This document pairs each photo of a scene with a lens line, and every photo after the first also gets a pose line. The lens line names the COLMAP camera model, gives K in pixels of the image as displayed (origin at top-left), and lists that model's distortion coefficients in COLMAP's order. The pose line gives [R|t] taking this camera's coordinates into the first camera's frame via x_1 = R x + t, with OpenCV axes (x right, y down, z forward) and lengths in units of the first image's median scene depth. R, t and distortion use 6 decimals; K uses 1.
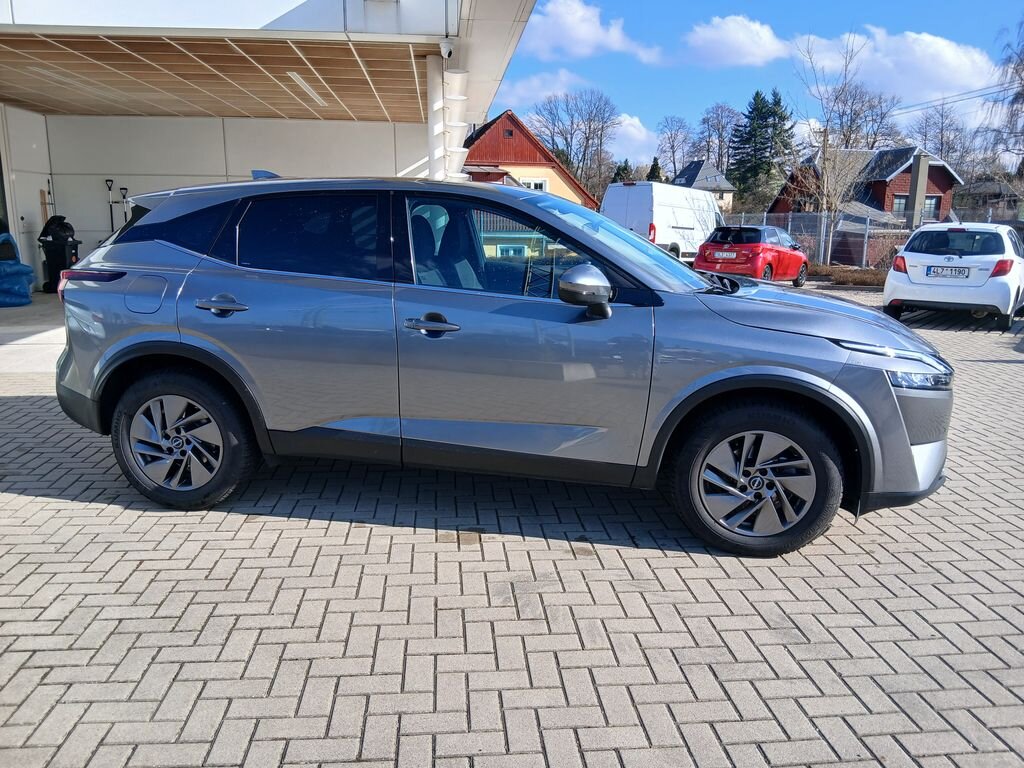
lens RADIAL K [[779.4, 0, 521.6], [0, 779.4, 387.9], [0, 0, 1]] dist [0.067252, -0.104344]
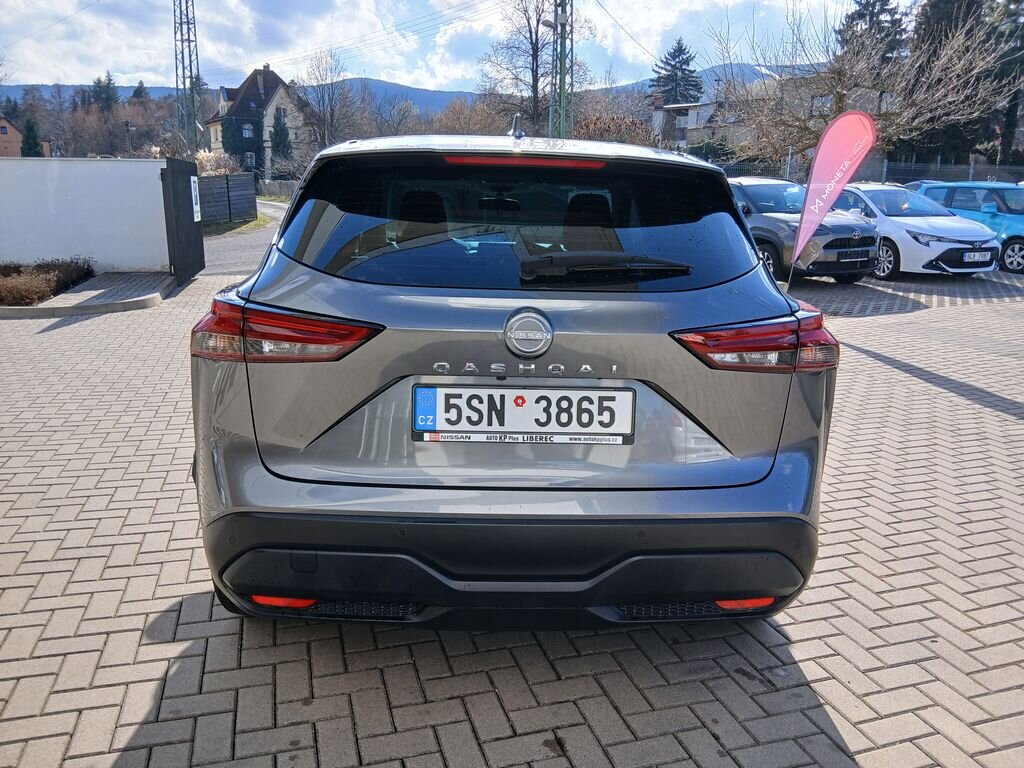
lens RADIAL K [[779.4, 0, 522.3], [0, 779.4, 378.9], [0, 0, 1]] dist [0.067252, -0.104344]
pose [[-0.213288, -0.234531, 0.948421, -1.055839], [0.196515, 0.940620, 0.276796, -0.290700], [-0.957021, 0.245417, -0.154534, 1.296010]]
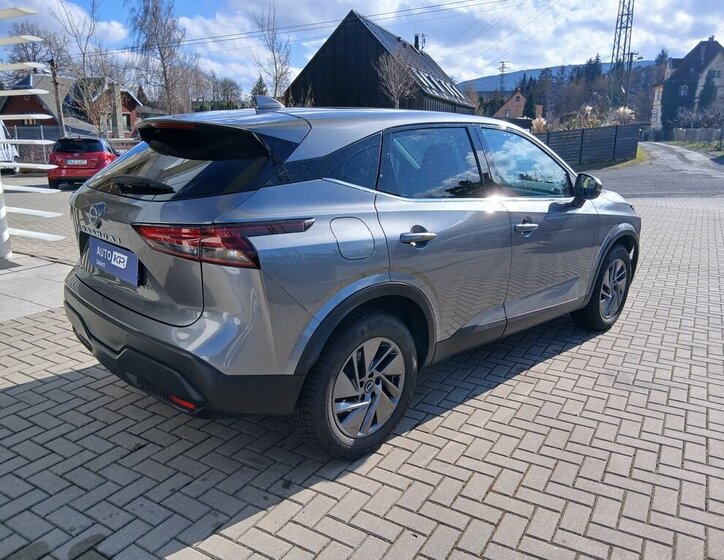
lens RADIAL K [[571.3, 0, 376.2], [0, 571.3, 277.6], [0, 0, 1]] dist [0.071690, -0.111978]
pose [[0.574656, -0.200555, 0.793441, -0.966283], [0.167899, 0.977777, 0.125547, -0.147542], [-0.800987, 0.061071, 0.595558, 0.572866]]
